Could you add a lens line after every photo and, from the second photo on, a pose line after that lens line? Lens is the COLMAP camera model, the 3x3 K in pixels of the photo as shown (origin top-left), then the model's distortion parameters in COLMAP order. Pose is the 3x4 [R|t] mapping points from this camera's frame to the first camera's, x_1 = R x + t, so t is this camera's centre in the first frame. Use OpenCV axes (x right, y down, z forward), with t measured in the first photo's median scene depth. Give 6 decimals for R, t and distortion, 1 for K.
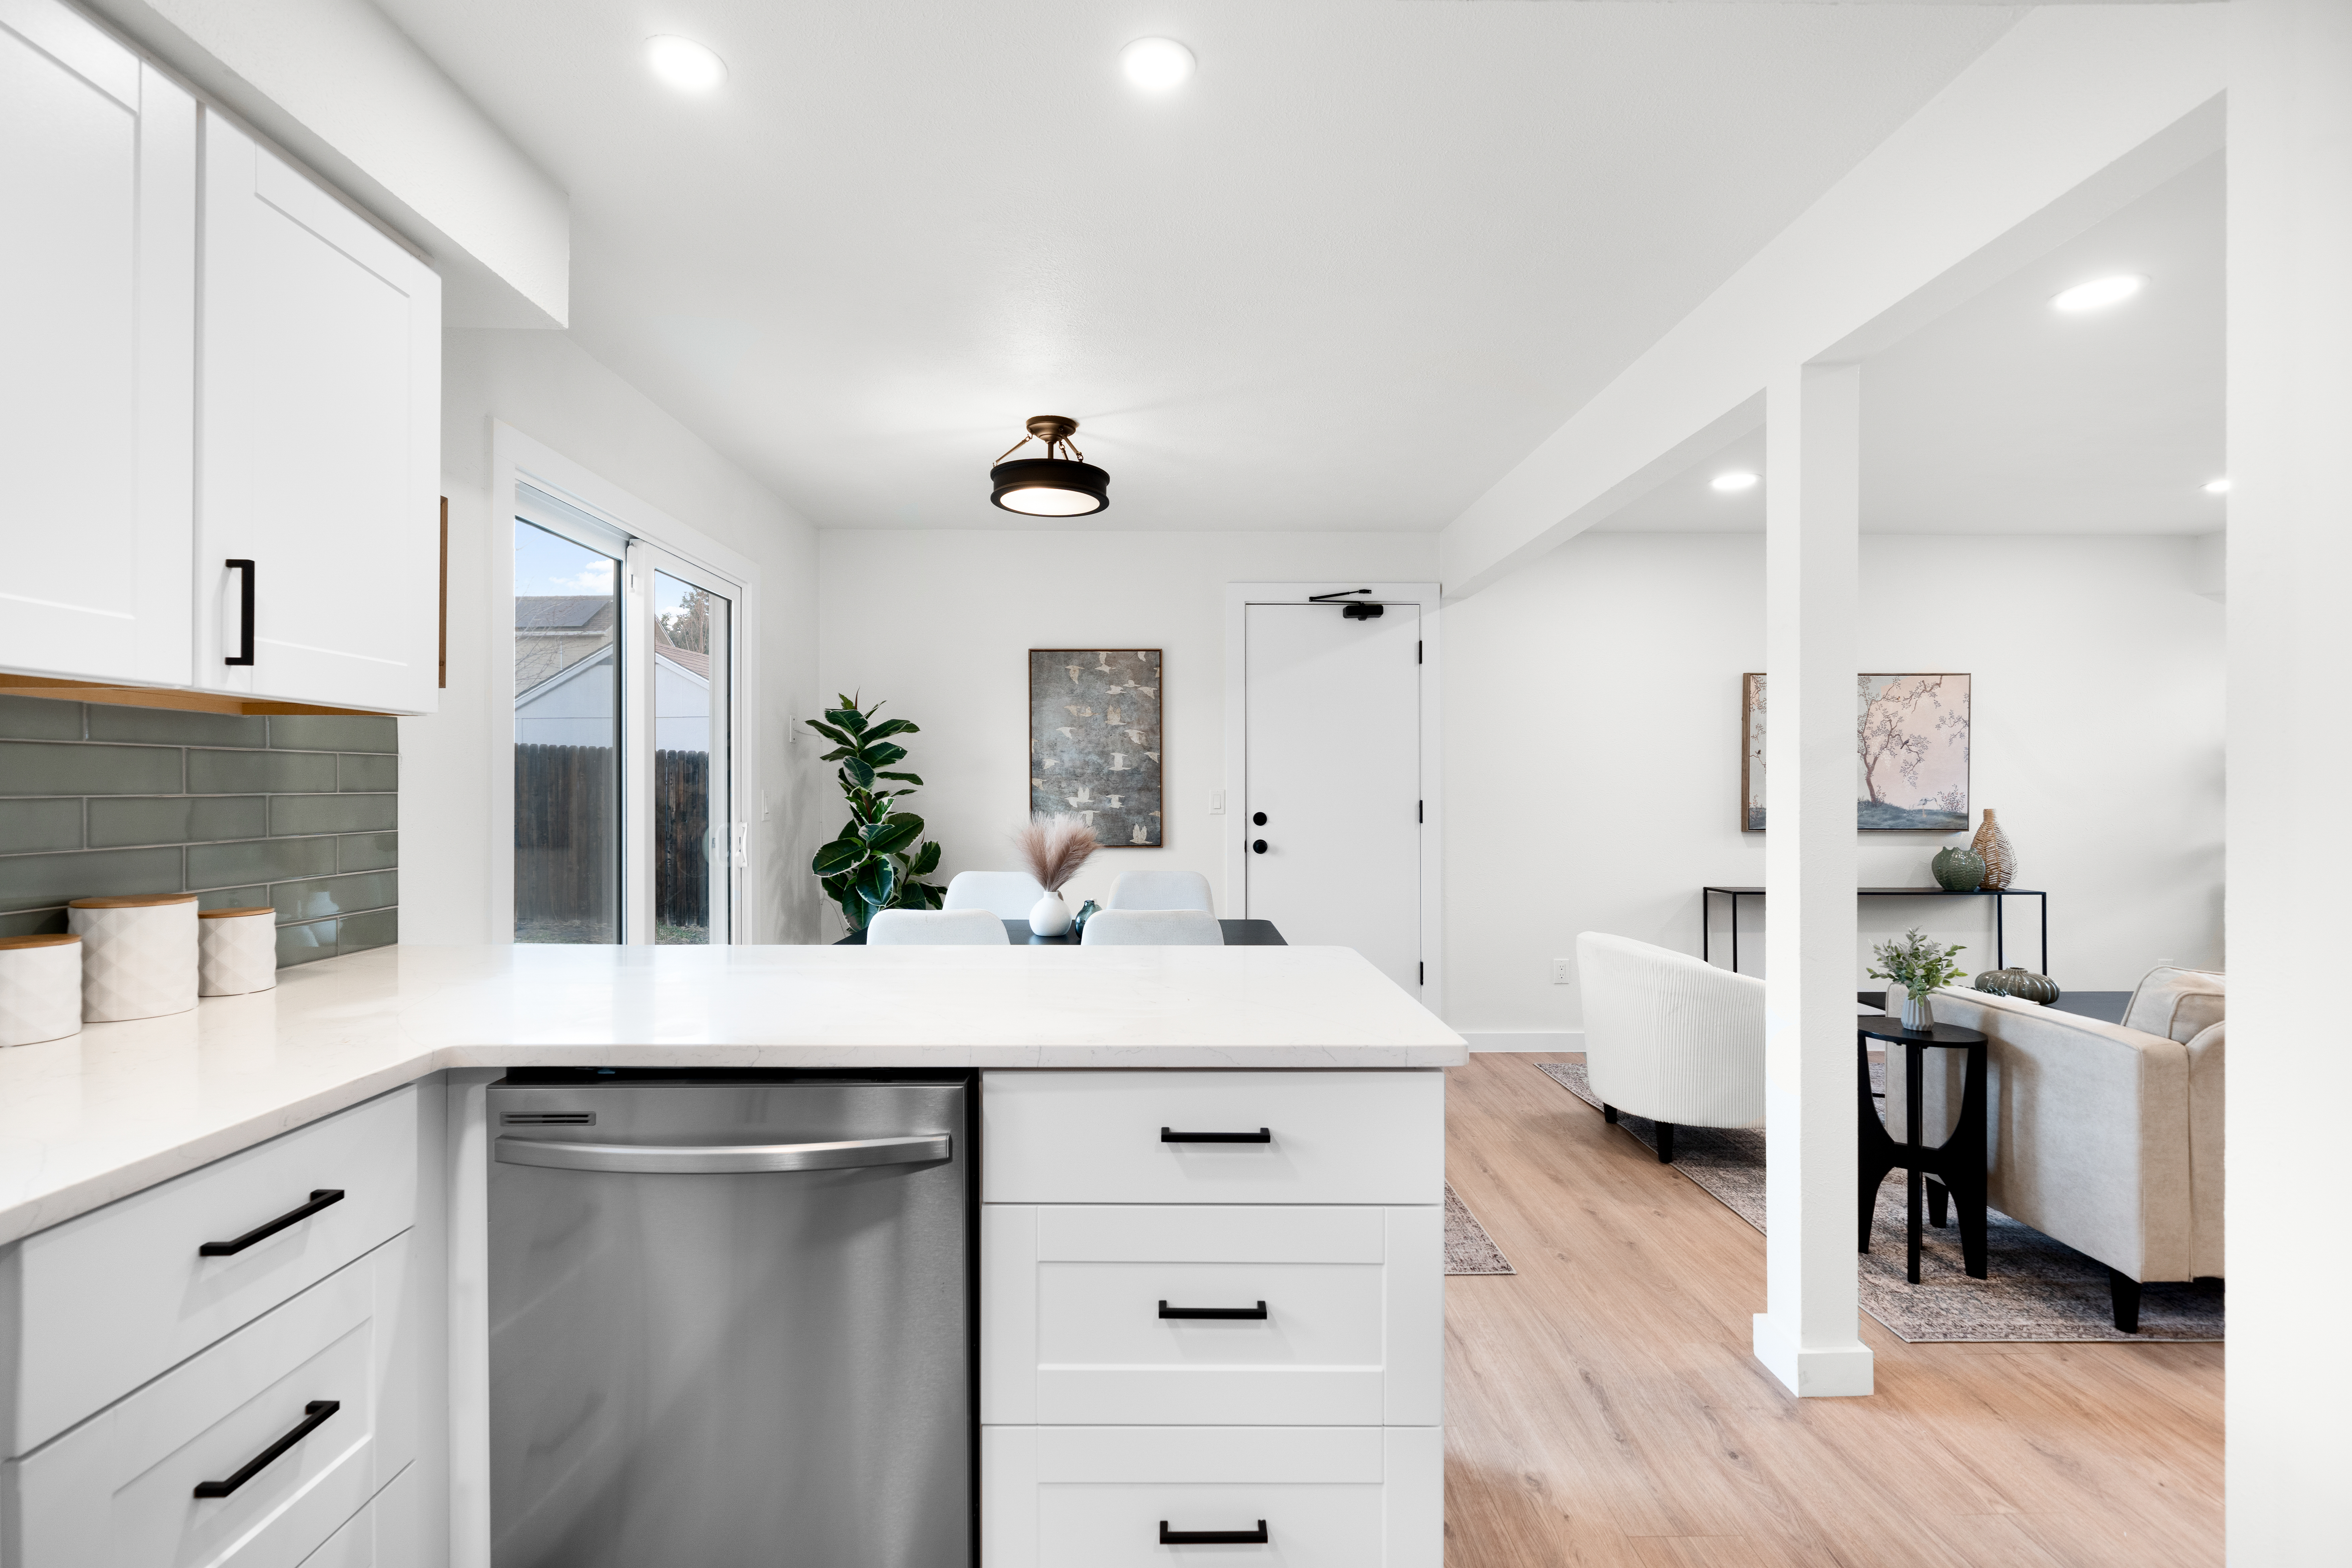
lens RADIAL K [[1044.3, 0, 1144.7], [0, 1044.3, 784.1], [0, 0, 1]] dist [-0.000122, 0.000018]
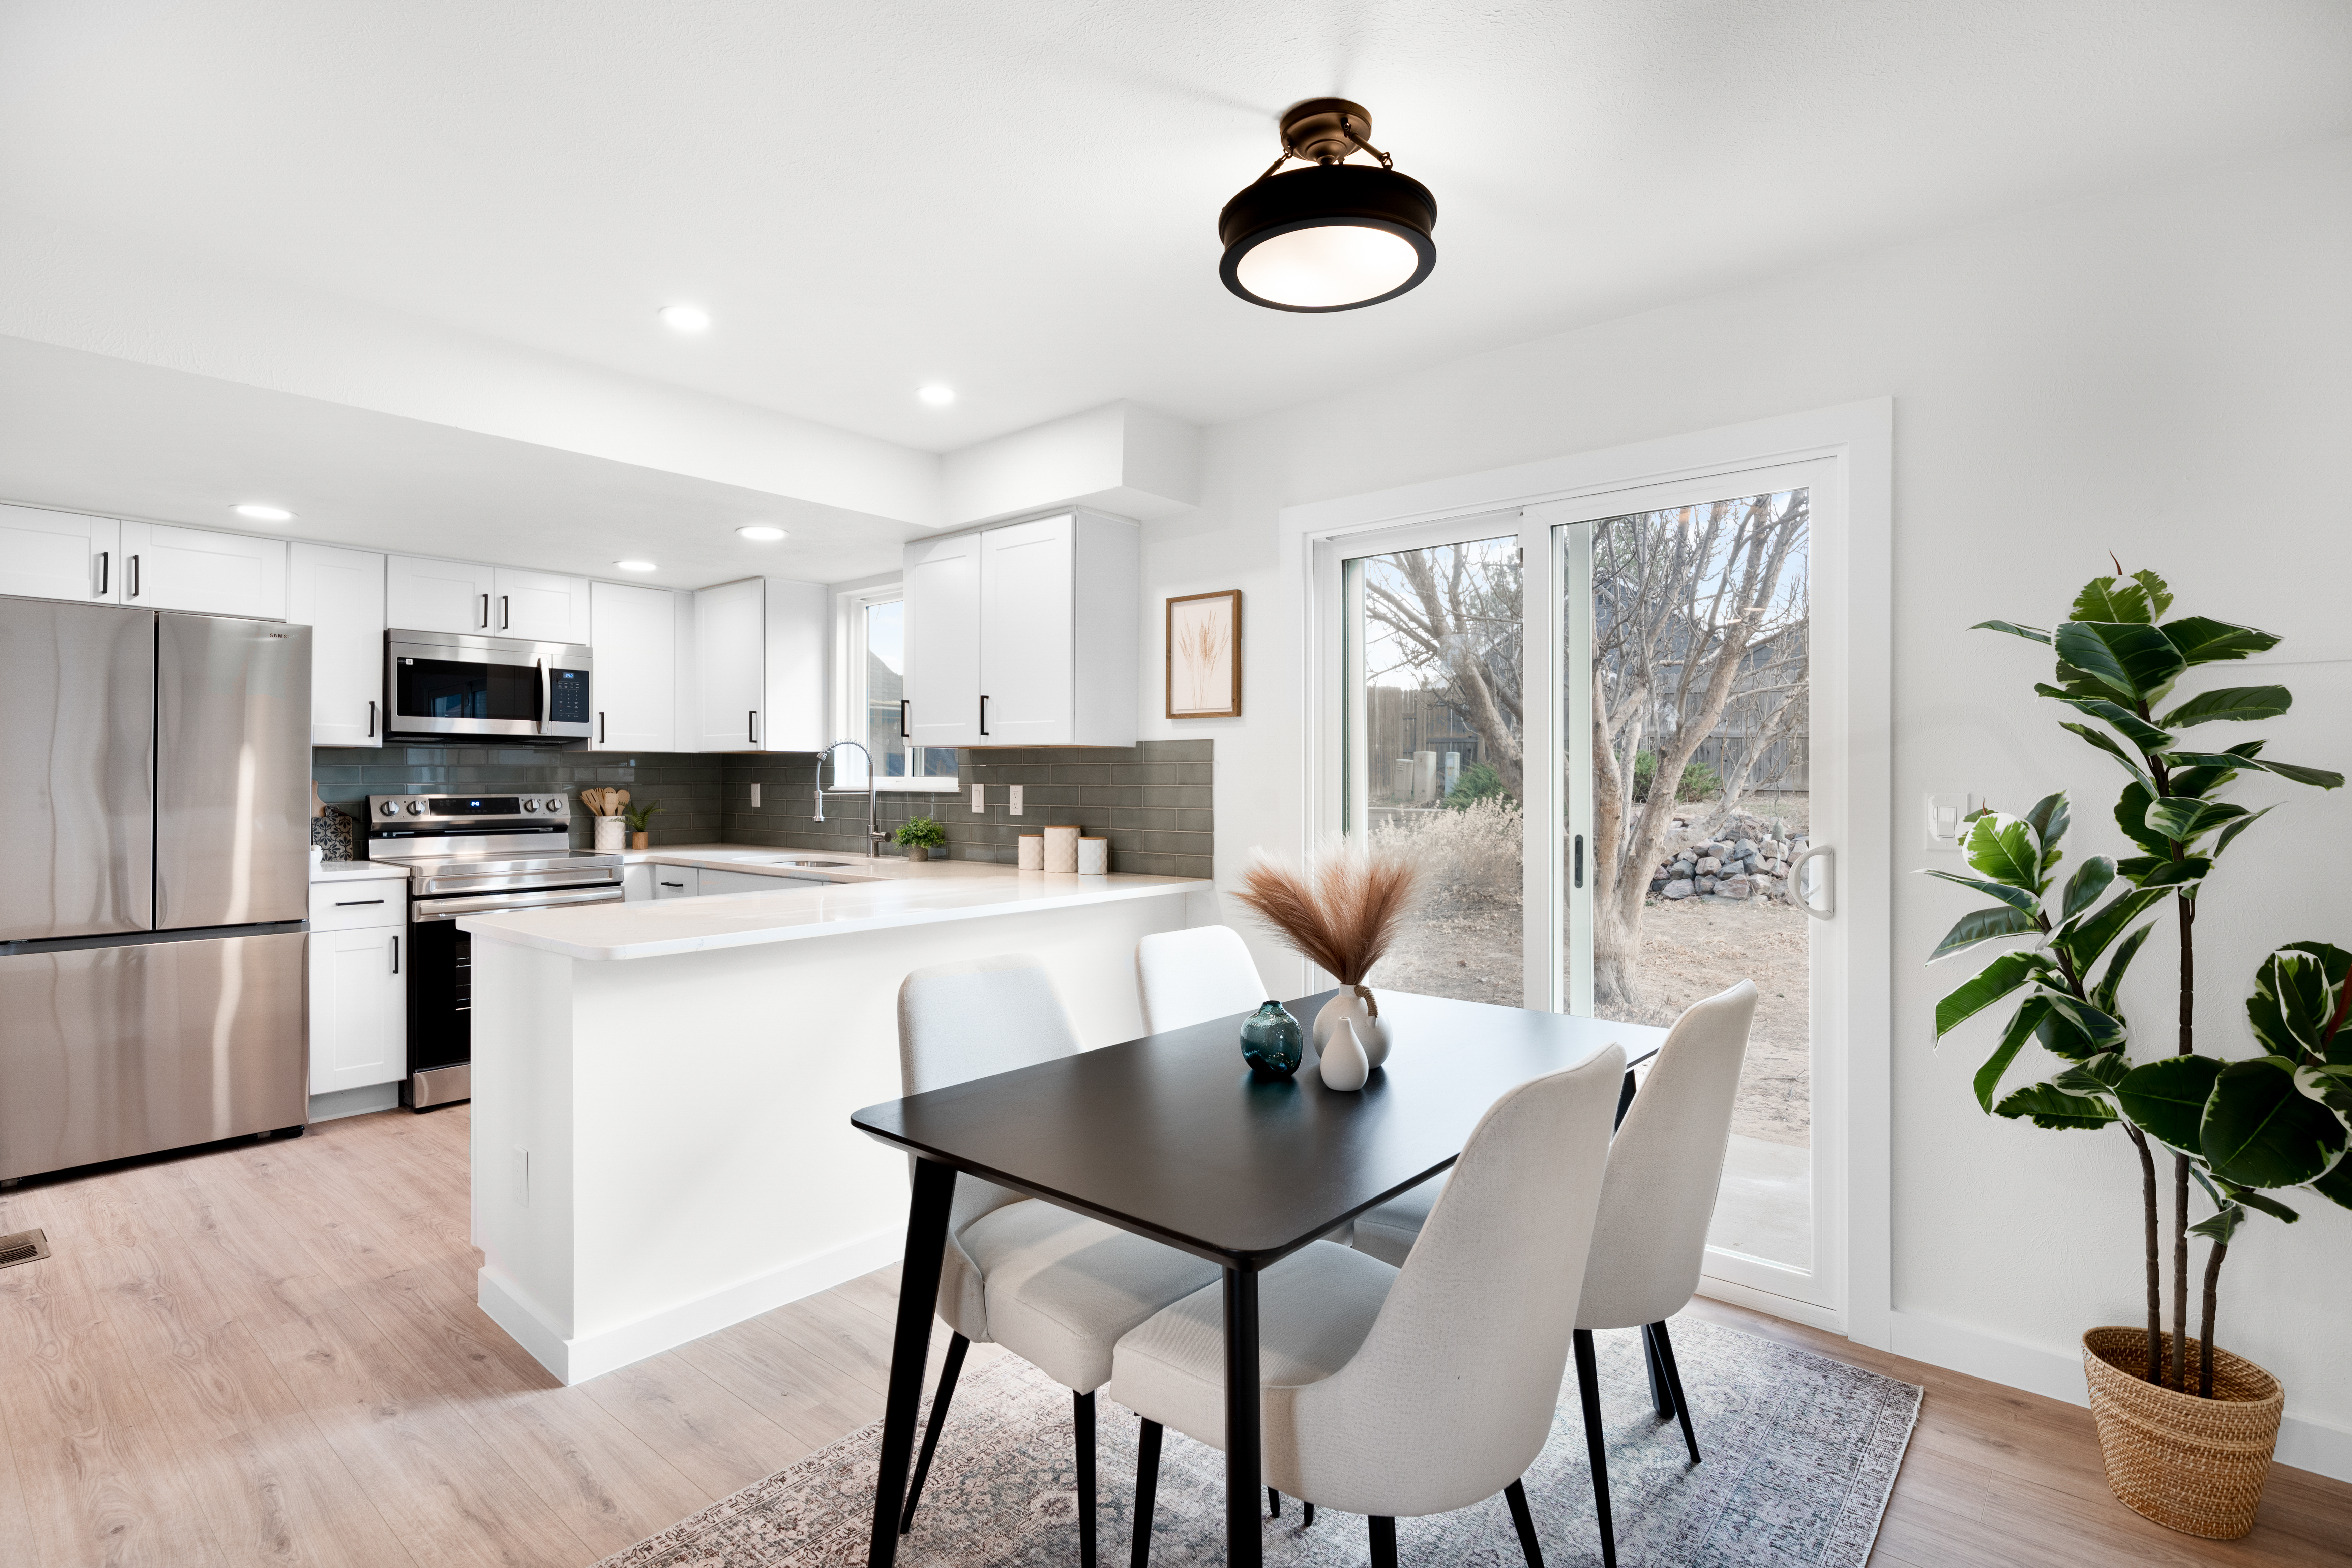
lens RADIAL K [[1131.7, 0, 1179.0], [0, 1131.7, 775.9], [0, 0, 1]] dist [0.001371, 0.000971]
pose [[-0.644508, -0.003902, -0.764588, 0.291861], [-0.002467, 0.999992, -0.003024, -0.000588], [0.764594, -0.000063, -0.644513, 0.935329]]
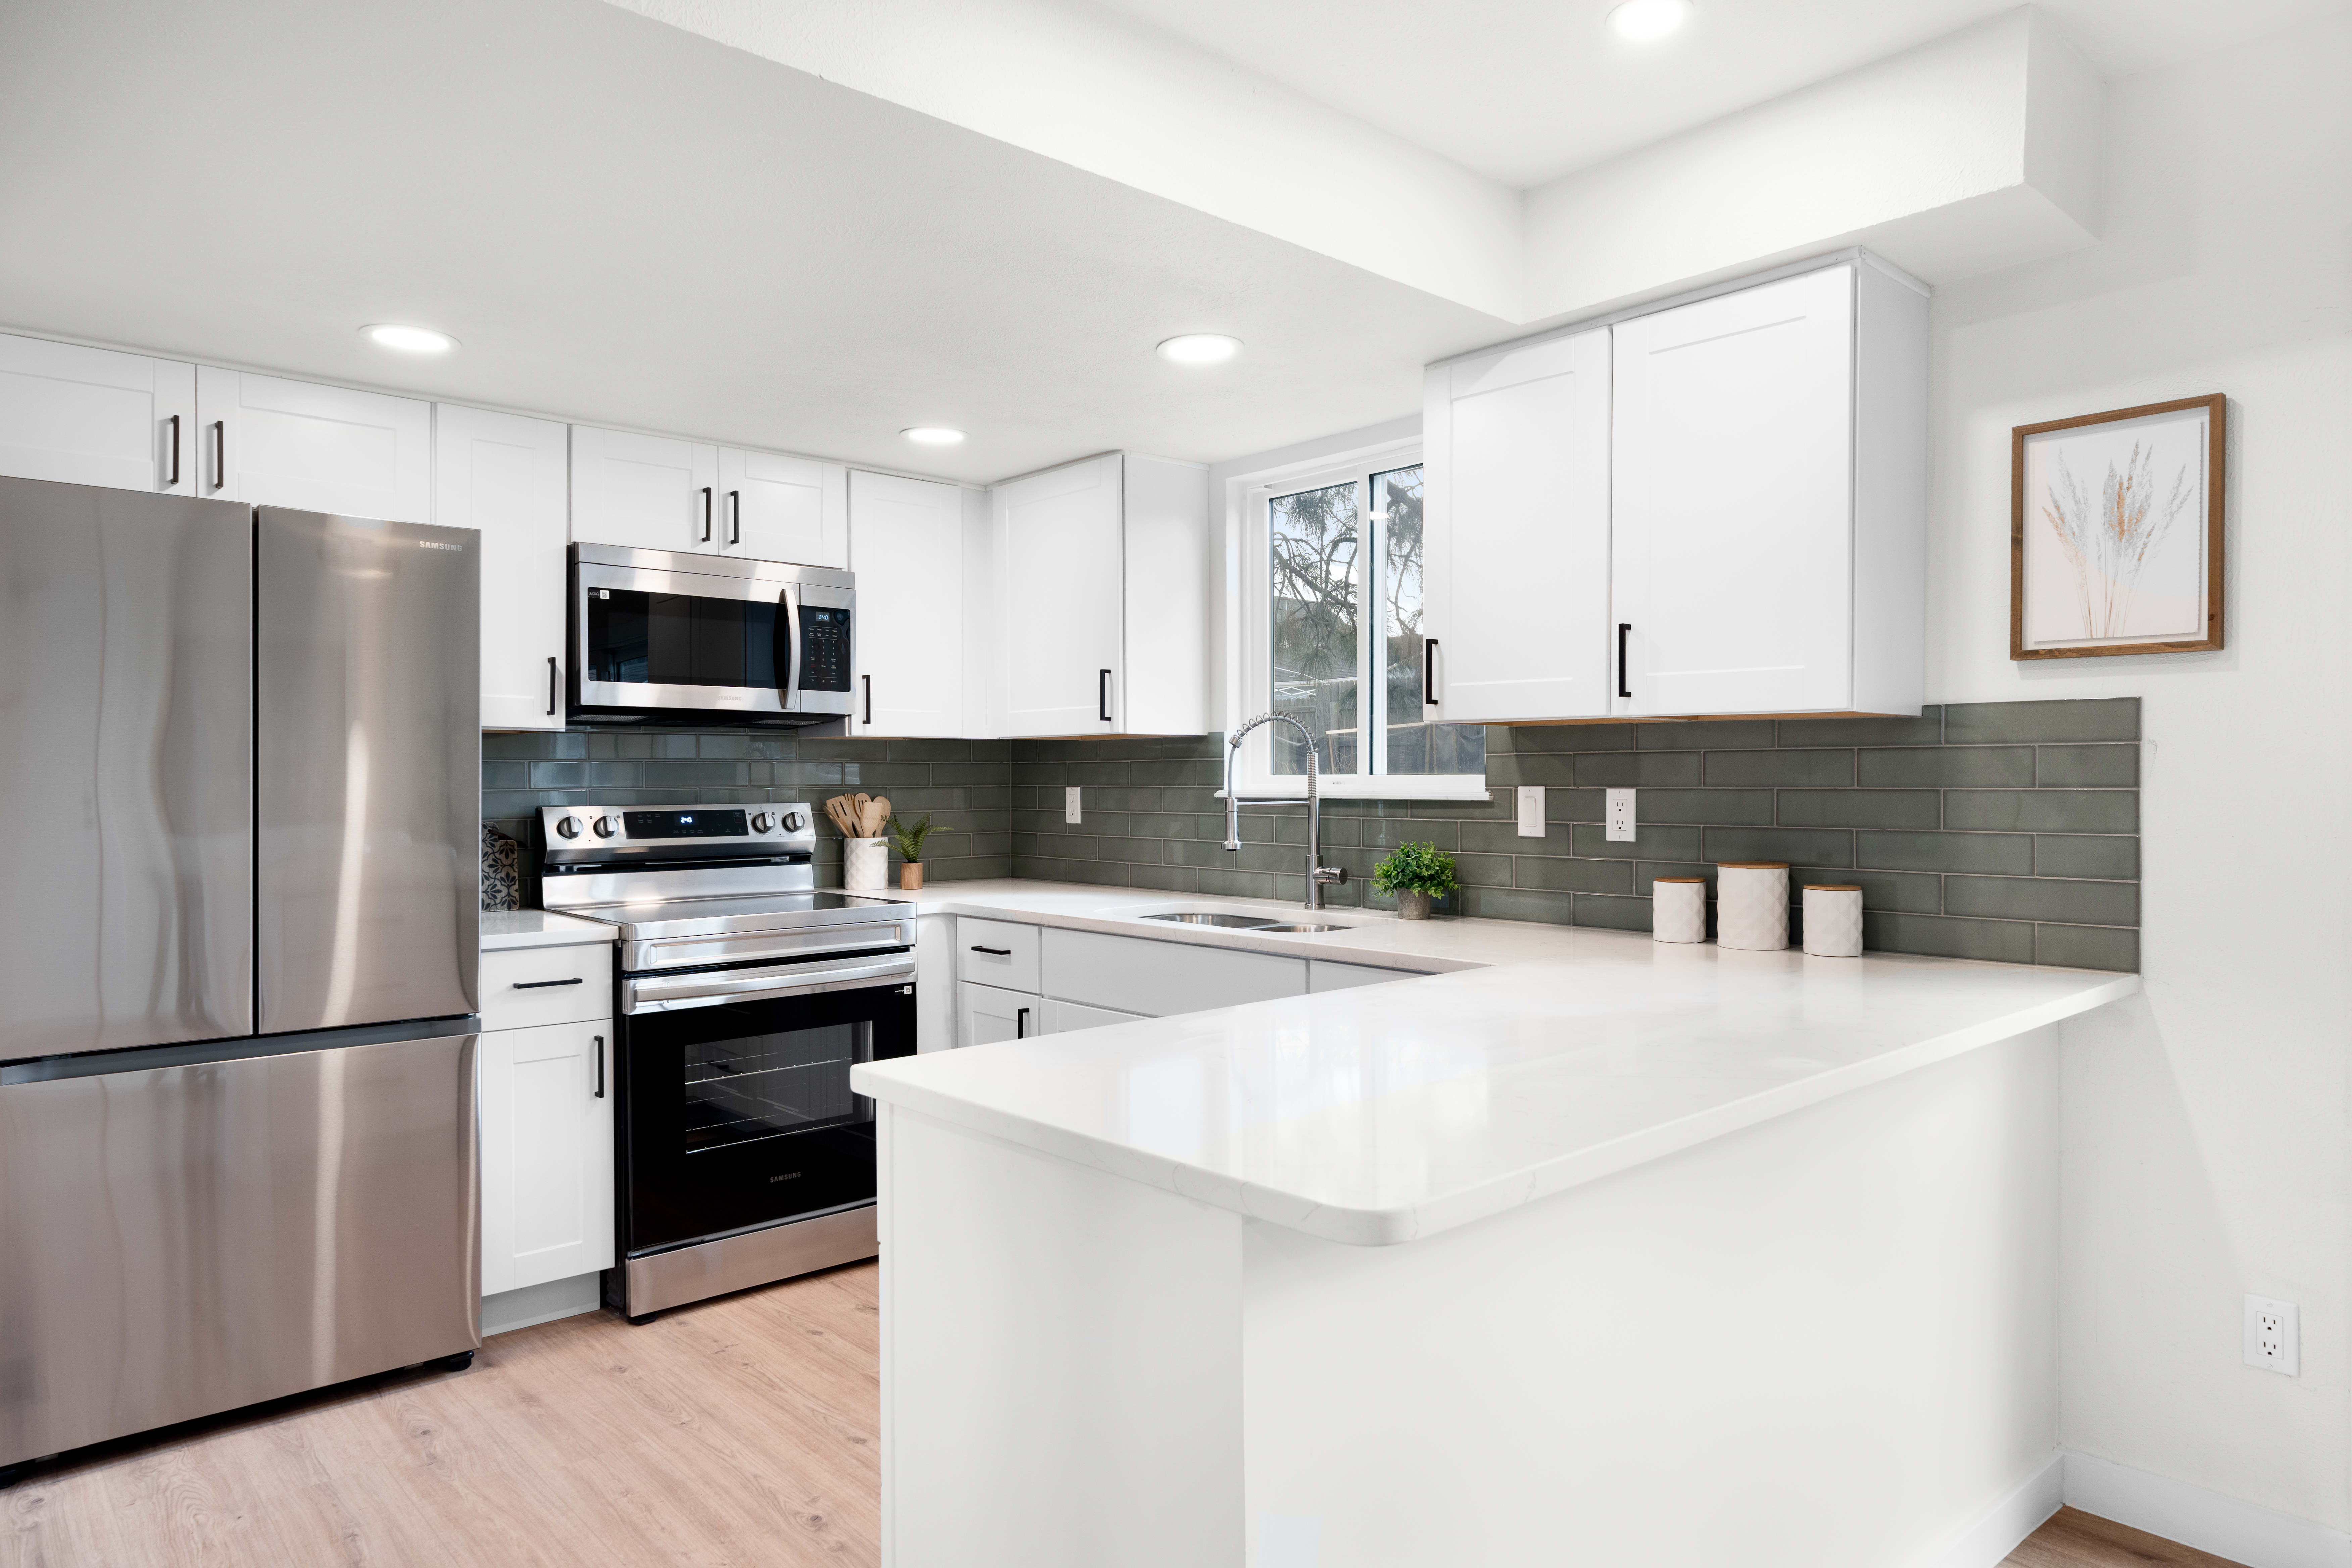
lens RADIAL K [[1427.3, 0, 1176.0], [0, 1427.3, 784.0], [0, 0, 1]] dist [0.002646, -0.000563]
pose [[-0.740765, 0.003540, -0.671755, 0.264640], [0.001497, 0.999992, 0.003619, -0.000352], [0.671763, 0.001675, -0.740764, 0.593662]]
